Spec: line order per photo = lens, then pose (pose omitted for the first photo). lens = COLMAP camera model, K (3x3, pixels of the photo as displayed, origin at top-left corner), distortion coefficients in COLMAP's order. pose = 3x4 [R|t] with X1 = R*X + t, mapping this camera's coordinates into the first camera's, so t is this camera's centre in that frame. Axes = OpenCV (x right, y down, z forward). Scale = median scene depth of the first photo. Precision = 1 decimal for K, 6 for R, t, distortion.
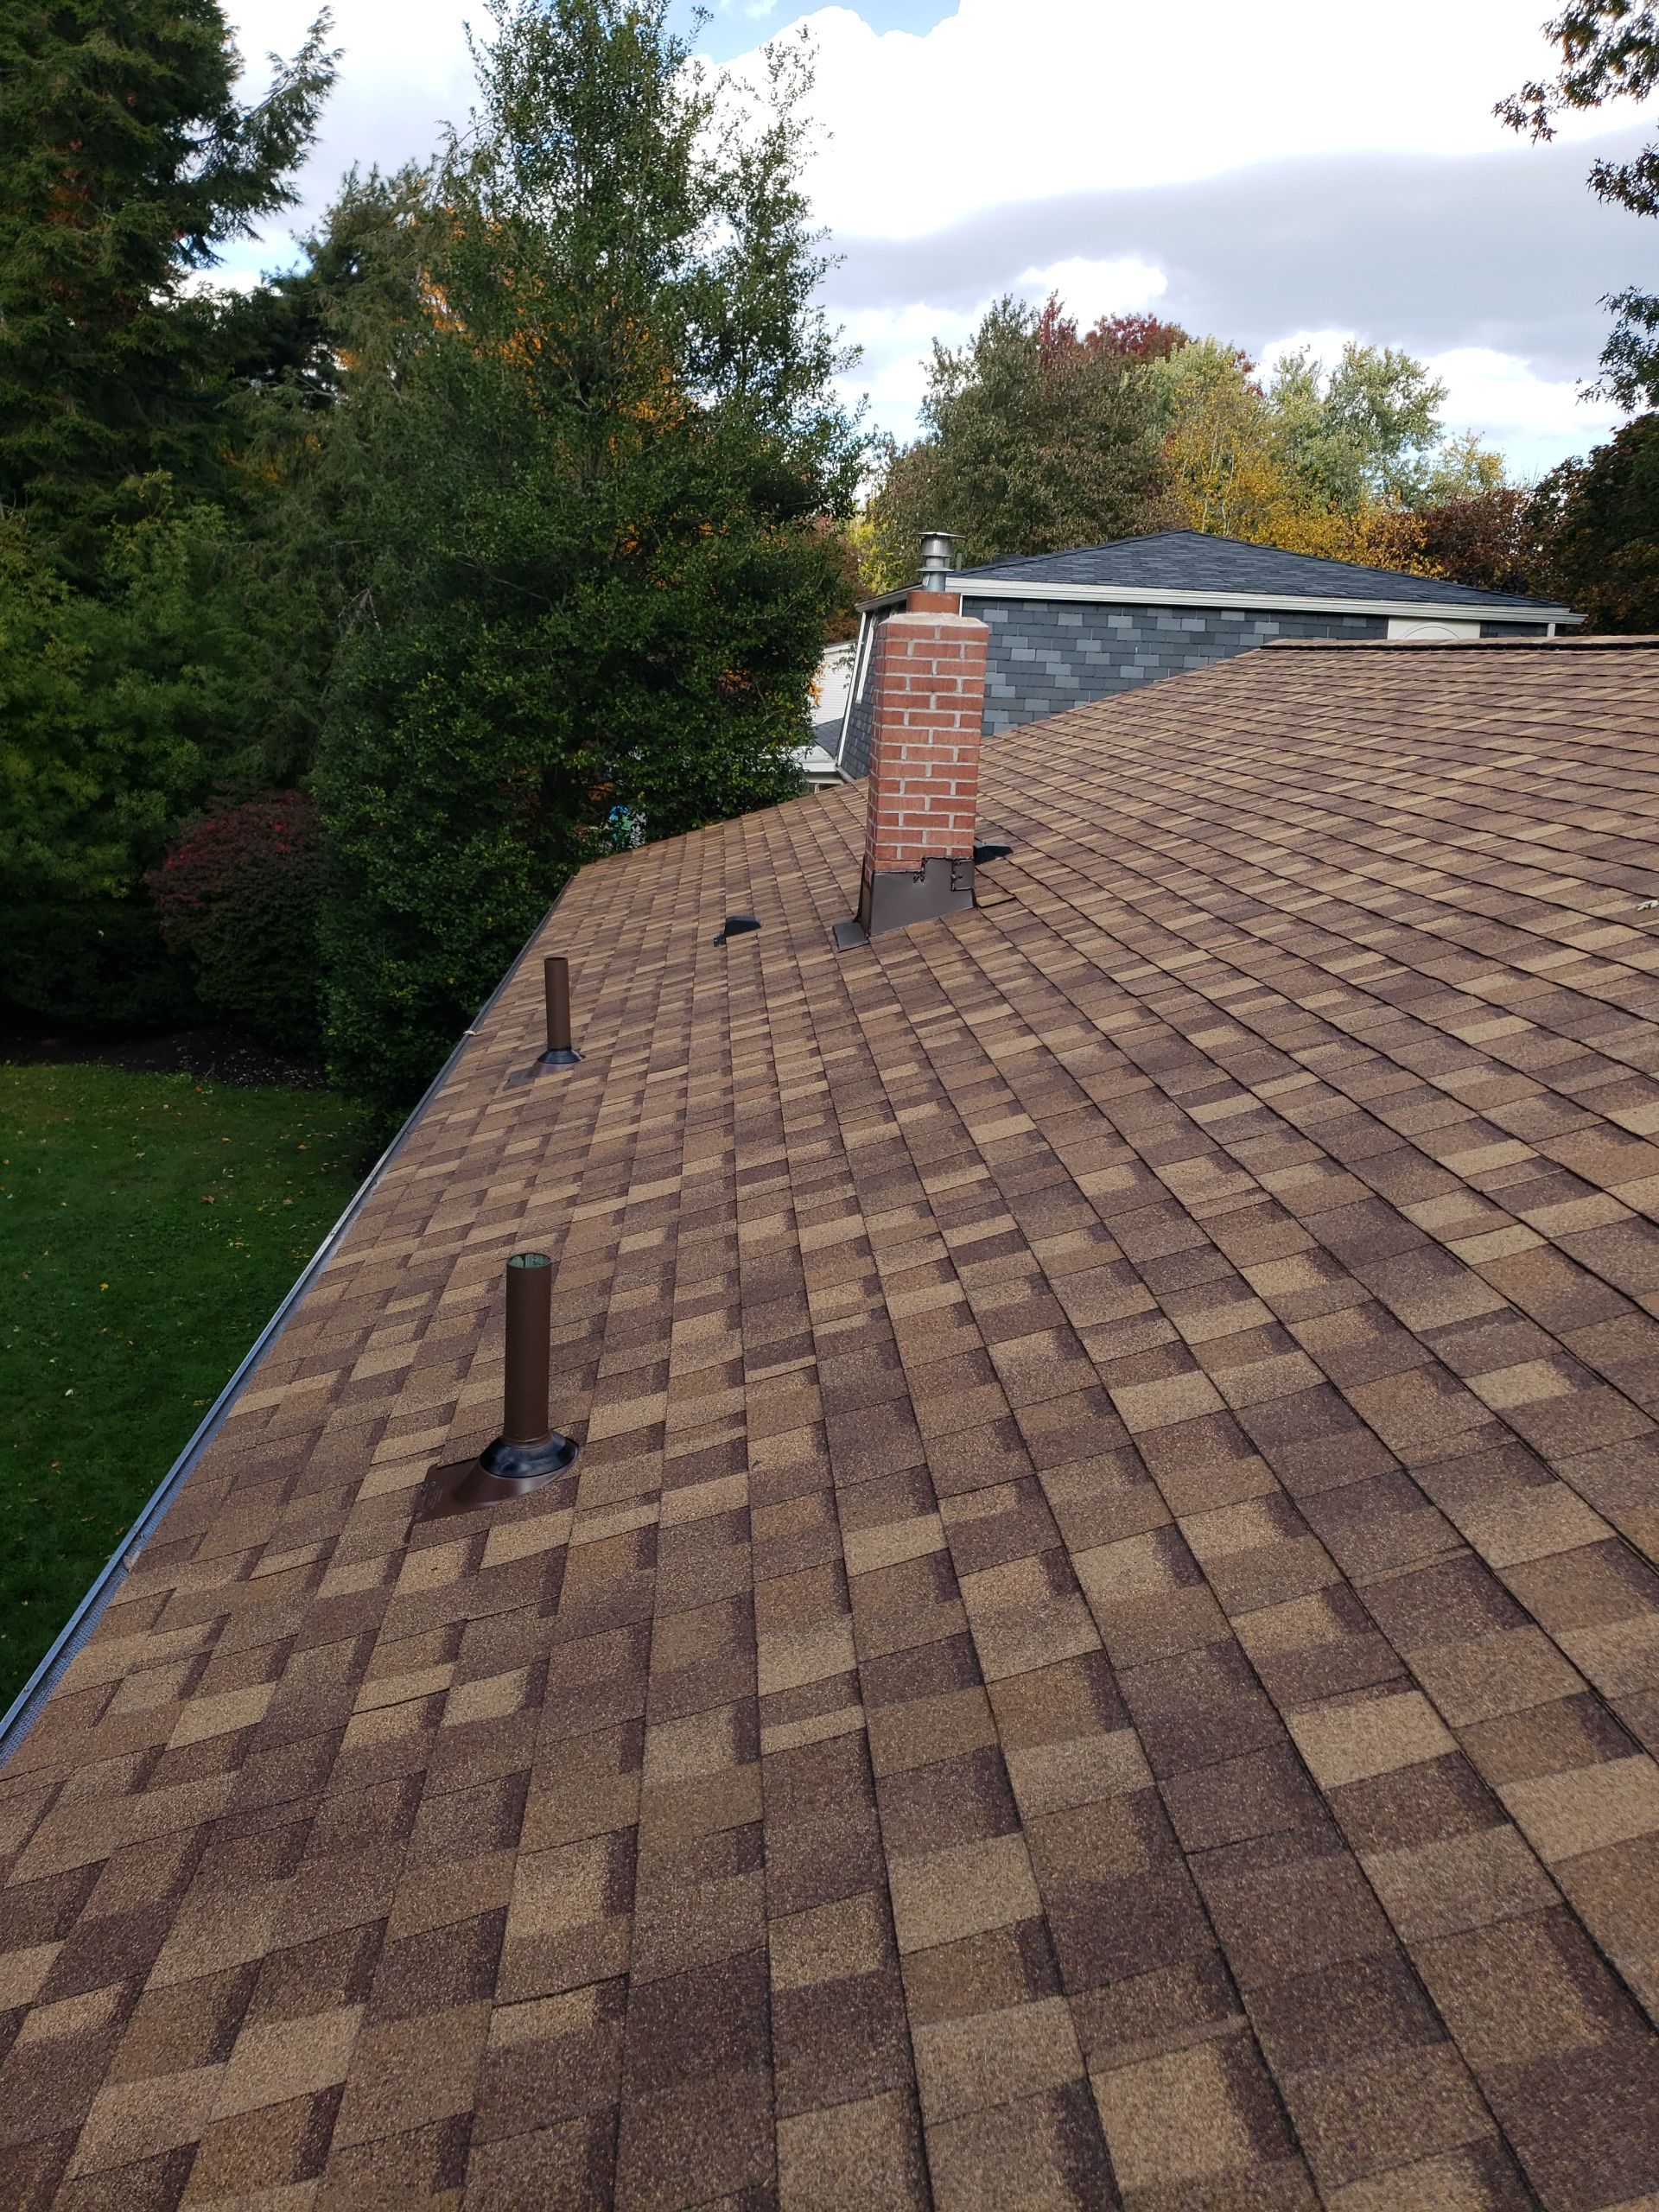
lens RADIAL K [[1715.6, 0, 808.6], [0, 1715.6, 1096.7], [0, 0, 1]] dist [0.025653, -0.007009]
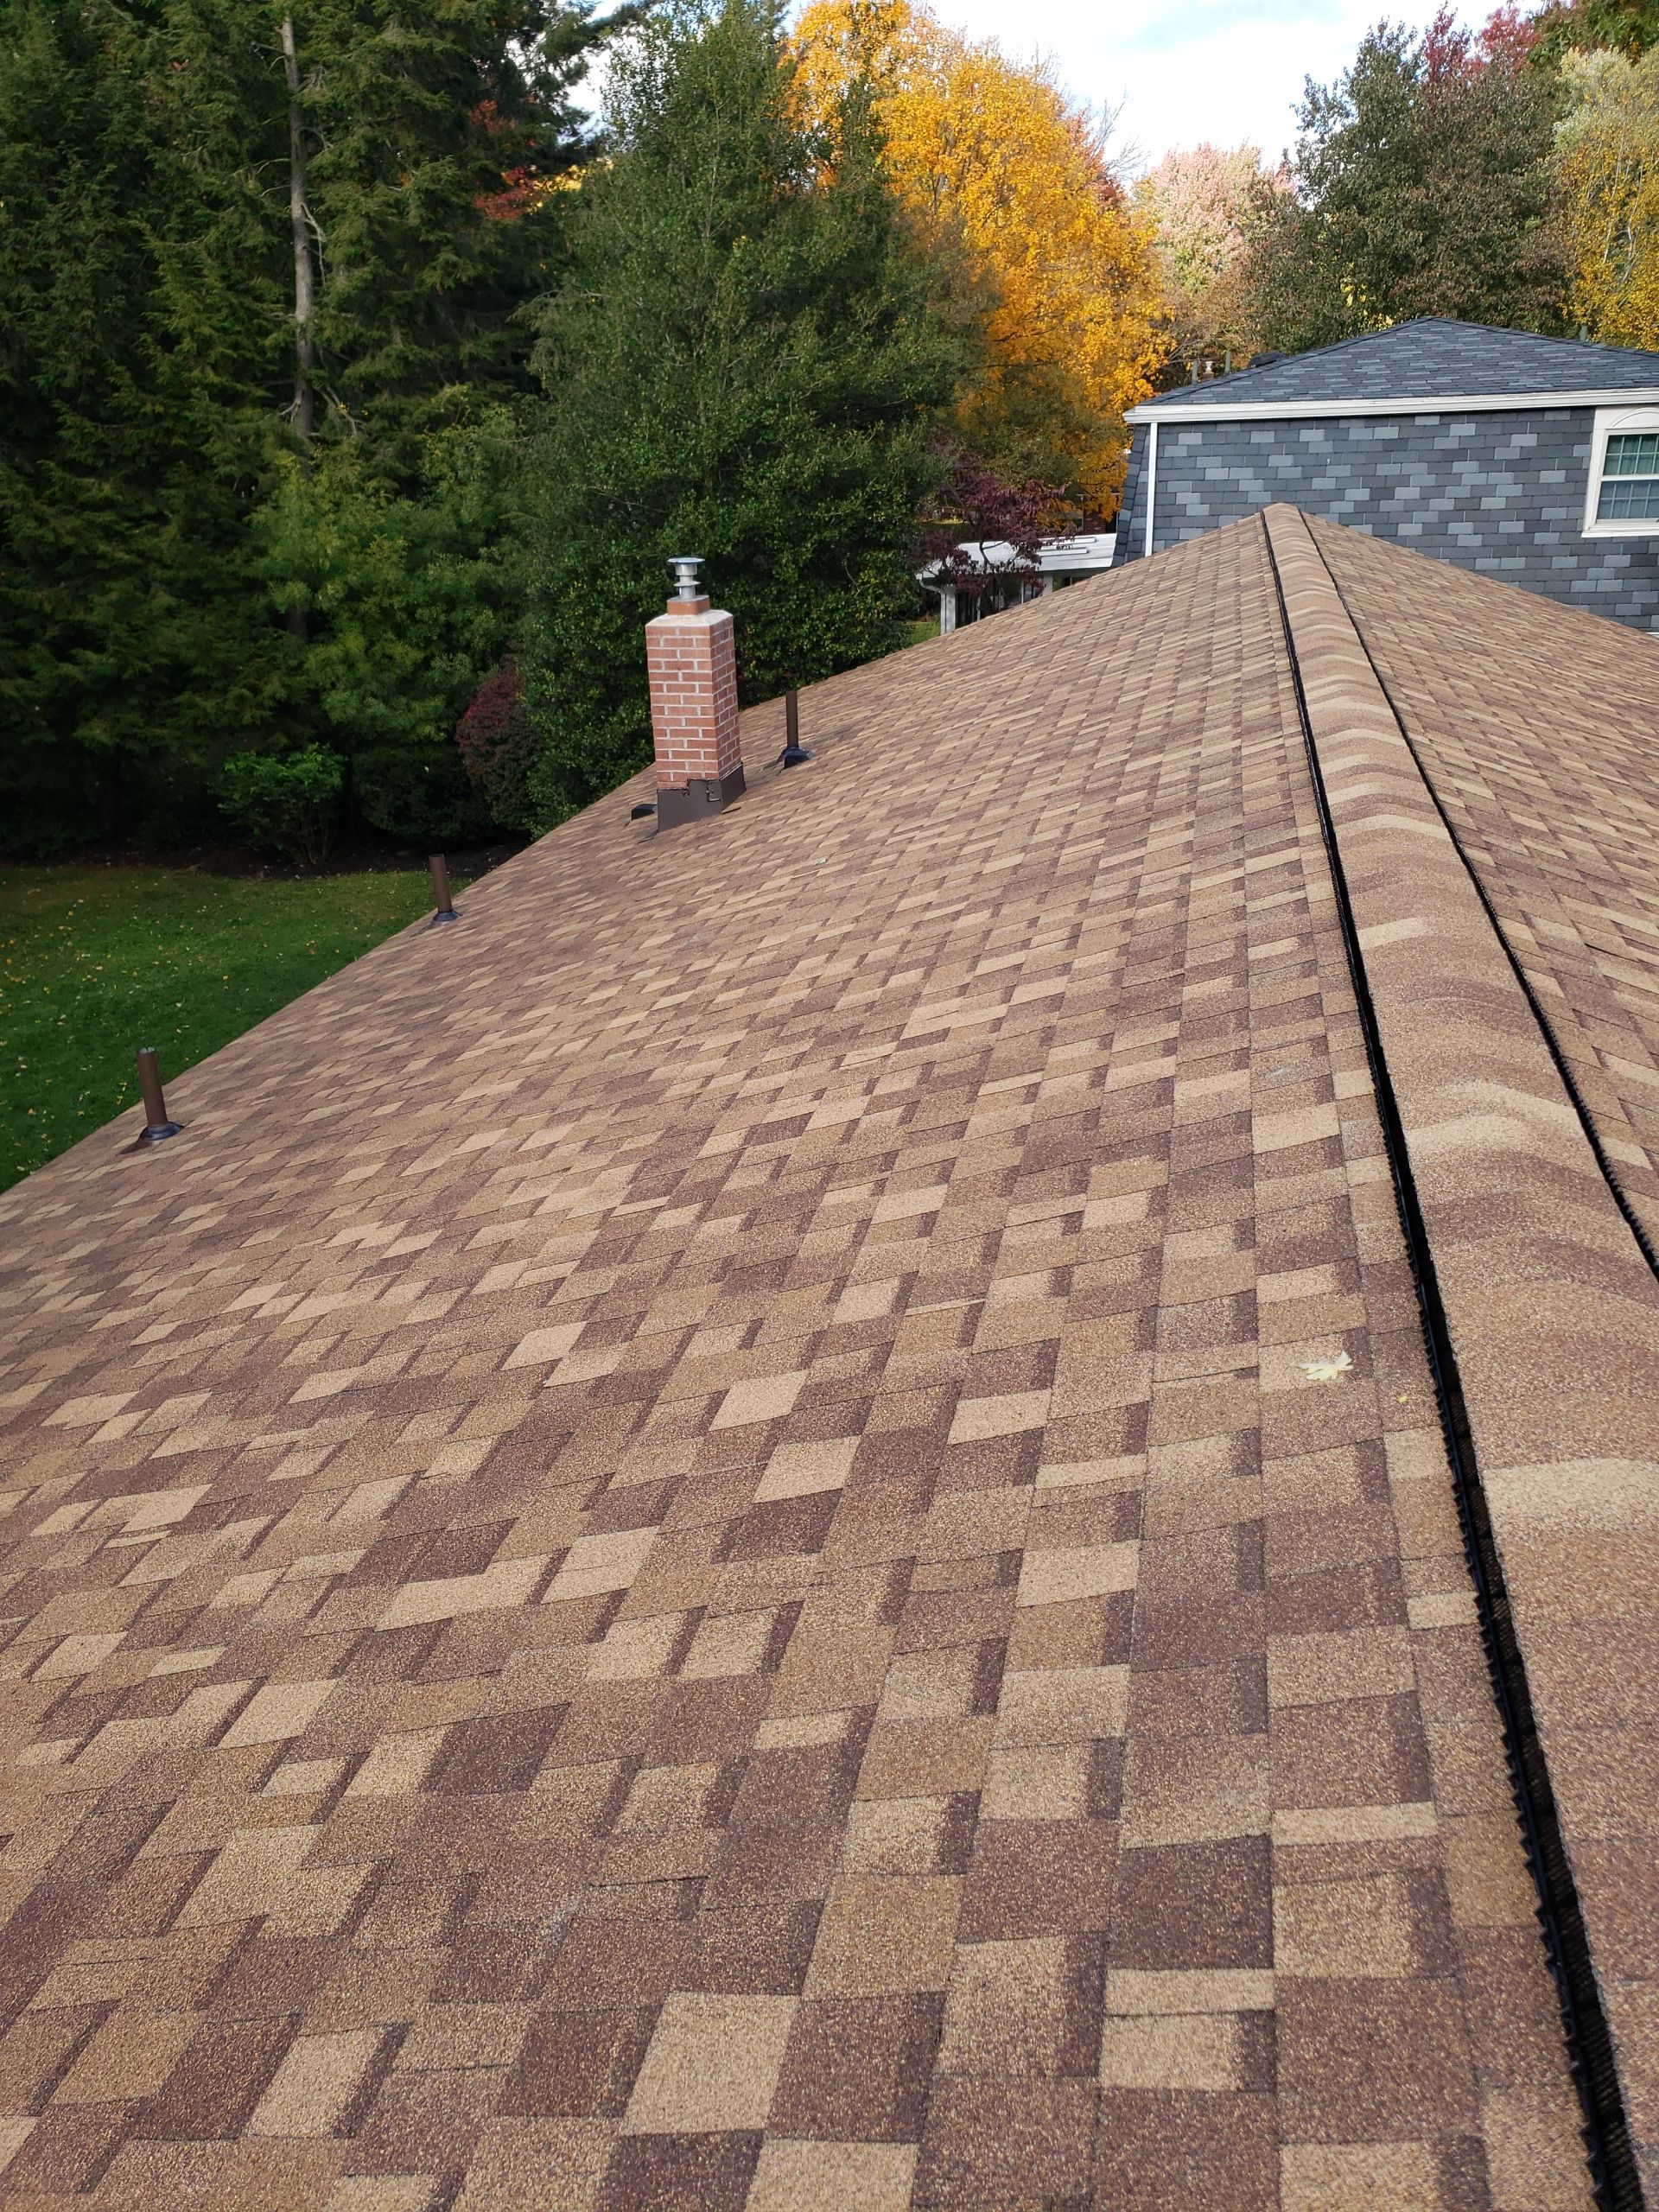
lens RADIAL K [[1715.6, 0, 816.1], [0, 1715.6, 1083.4], [0, 0, 1]] dist [0.025653, -0.007009]
pose [[0.960089, 0.027589, -0.278332, 0.240026], [0.009139, 0.991498, 0.129802, -0.027047], [0.279547, -0.127165, 0.951674, -0.174811]]
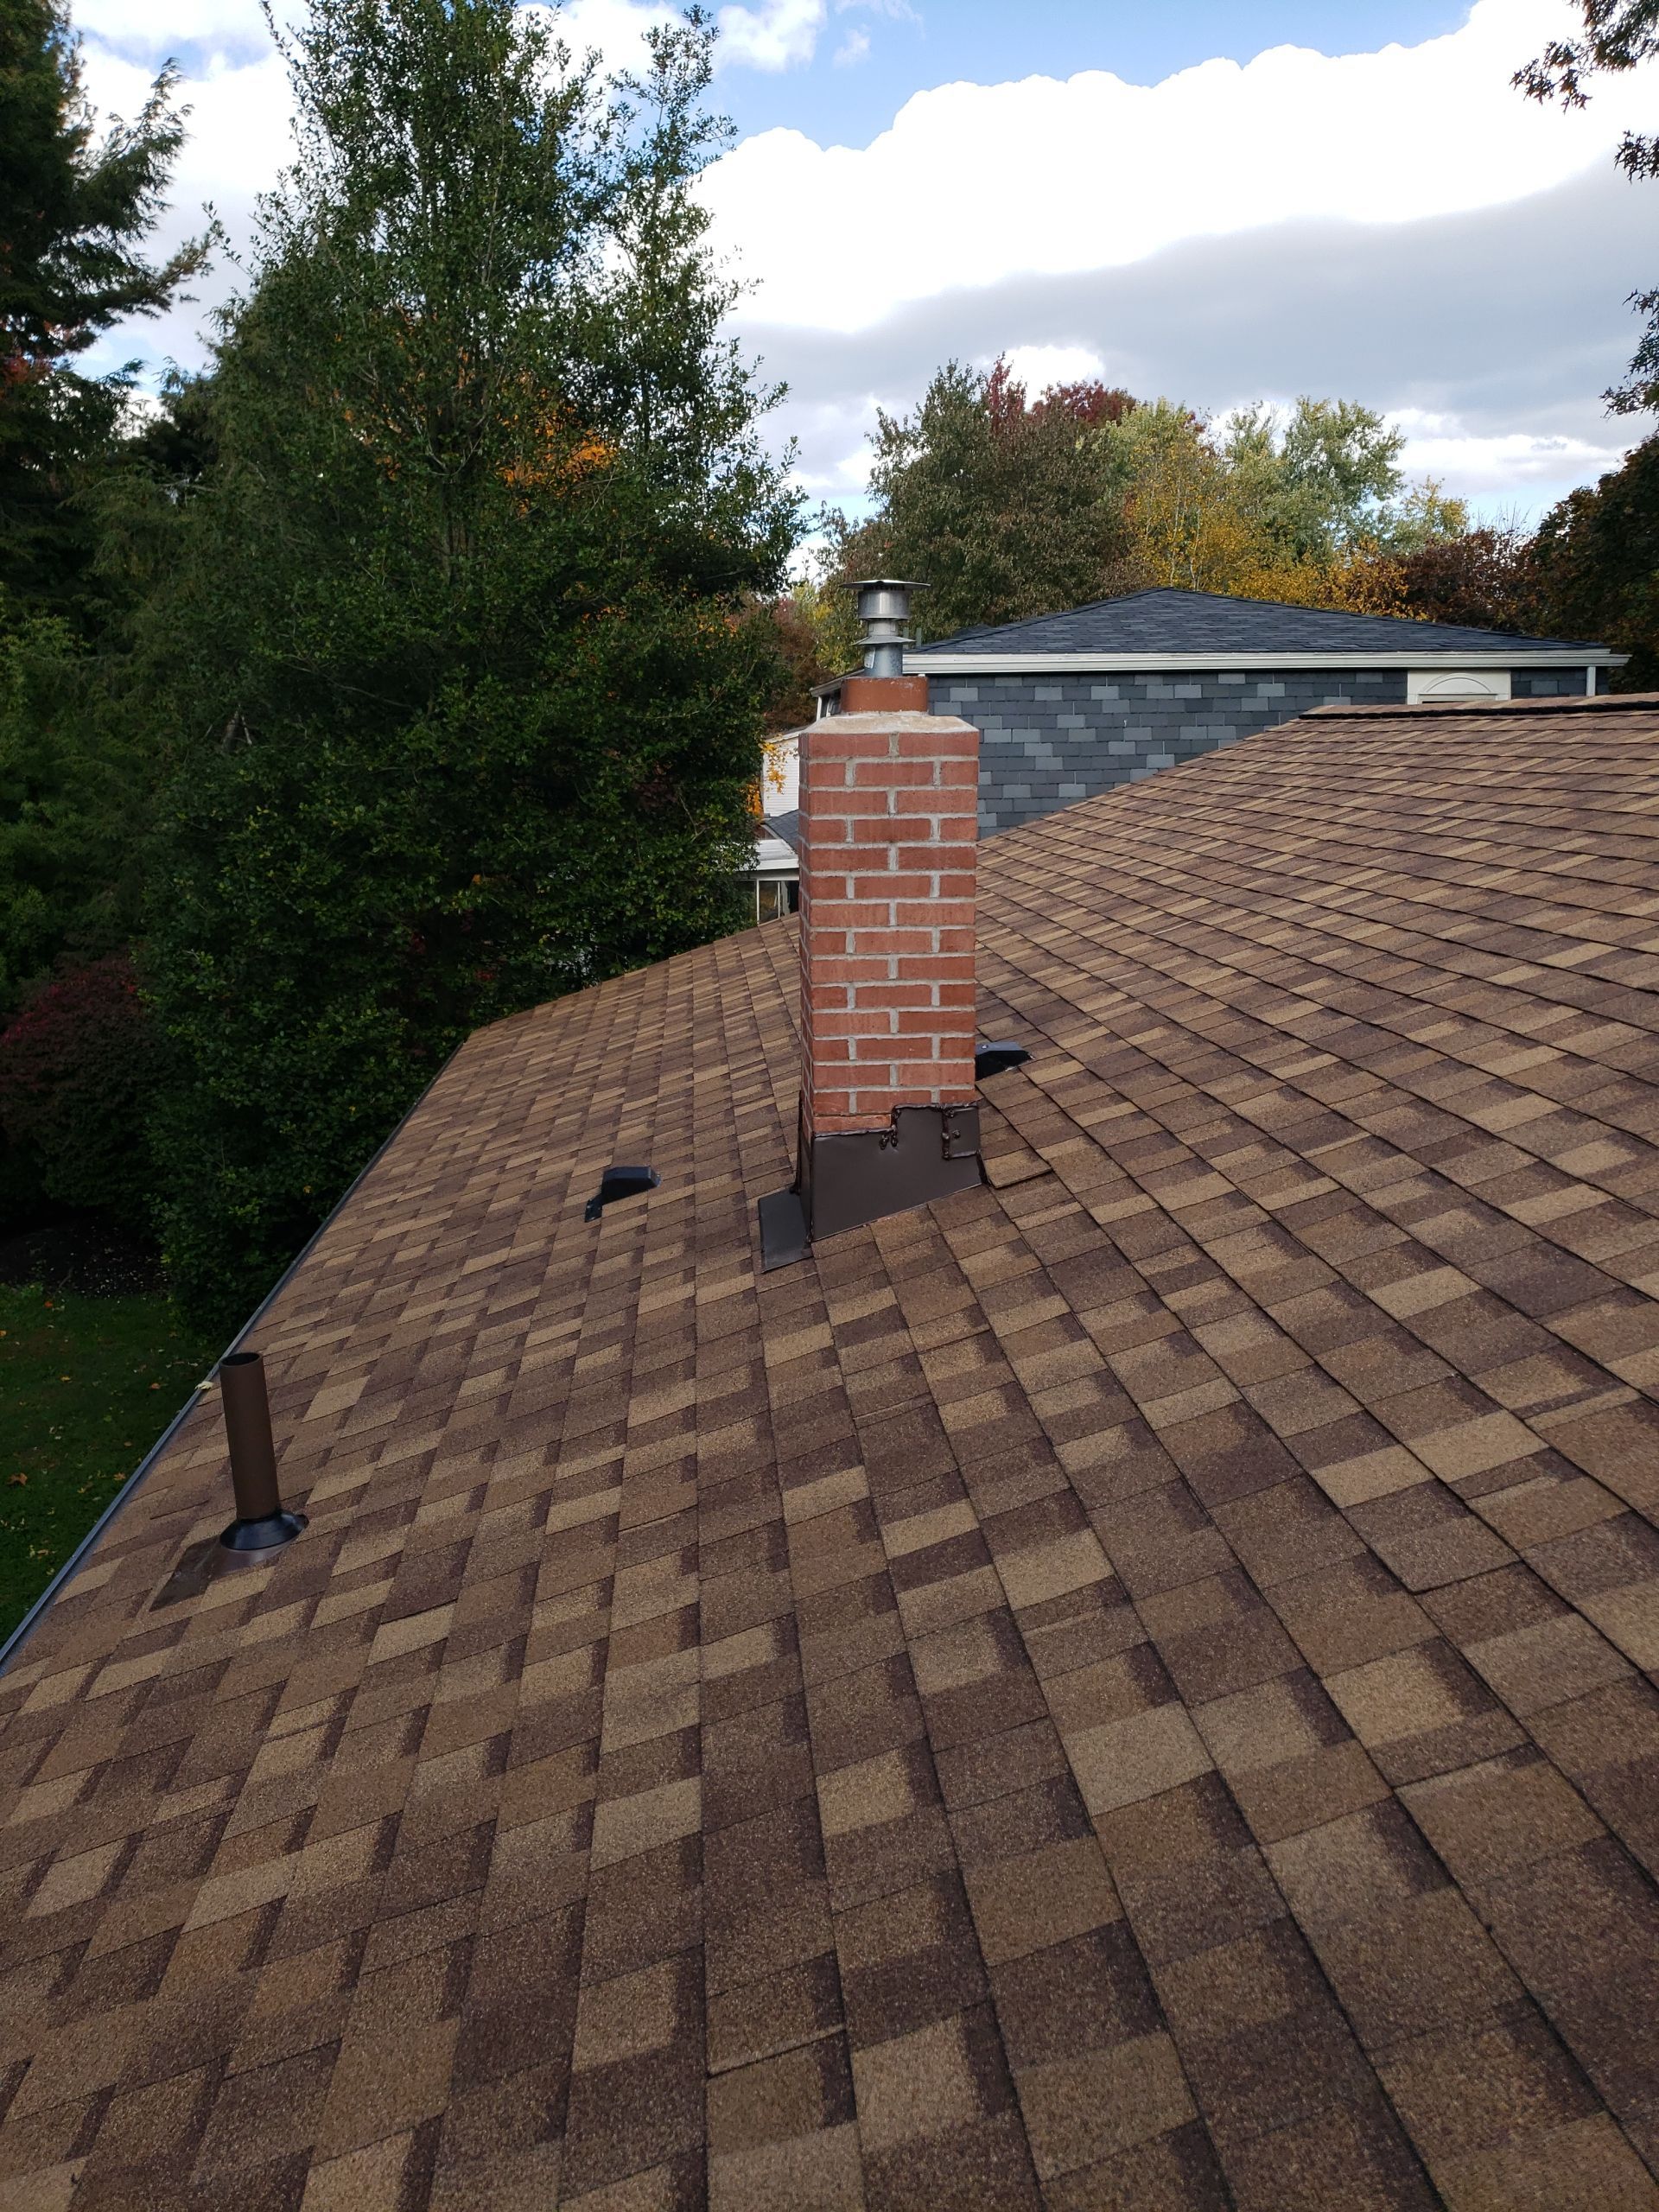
lens RADIAL K [[1715.6, 0, 799.8], [0, 1715.6, 1089.1], [0, 0, 1]] dist [0.025653, -0.007009]
pose [[0.998459, -0.055397, 0.003287, 0.012945], [0.055492, 0.997254, -0.049032, -0.047320], [-0.000562, 0.049139, 0.998792, 0.158847]]
